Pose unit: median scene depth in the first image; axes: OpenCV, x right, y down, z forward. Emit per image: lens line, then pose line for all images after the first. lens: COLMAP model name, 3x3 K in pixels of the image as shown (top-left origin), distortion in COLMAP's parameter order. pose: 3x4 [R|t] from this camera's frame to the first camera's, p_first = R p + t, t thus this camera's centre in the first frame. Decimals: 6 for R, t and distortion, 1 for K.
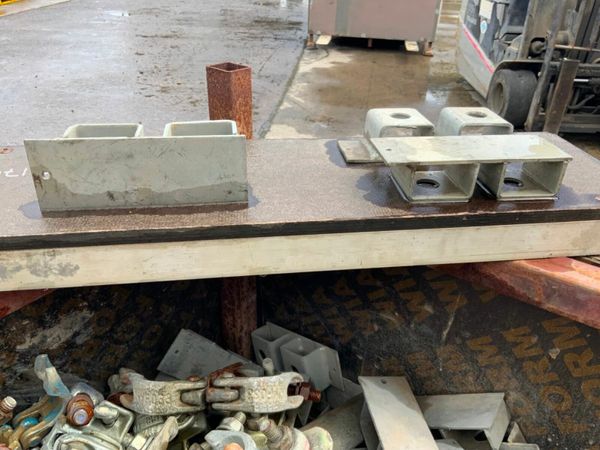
lens RADIAL K [[498.4, 0, 298.0], [0, 498.4, 225.5], [0, 0, 1]] dist [0.076596, -0.156573]
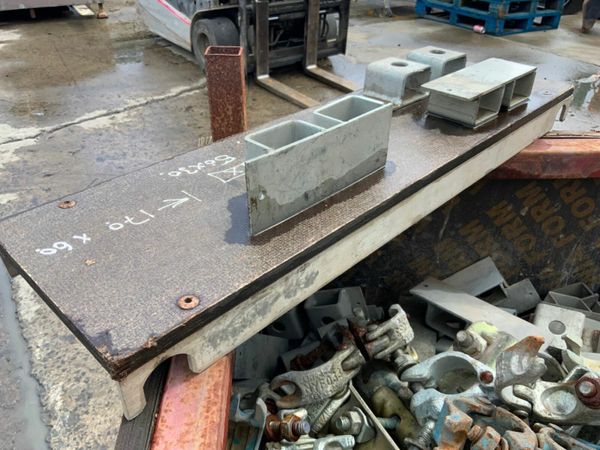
lens RADIAL K [[498.4, 0, 298.0], [0, 498.4, 225.5], [0, 0, 1]] dist [0.076596, -0.156573]
pose [[0.795187, -0.350544, 0.494769, -0.107250], [0.311651, 0.936212, 0.162424, -0.020446], [-0.520145, 0.025038, 0.853711, 0.020852]]
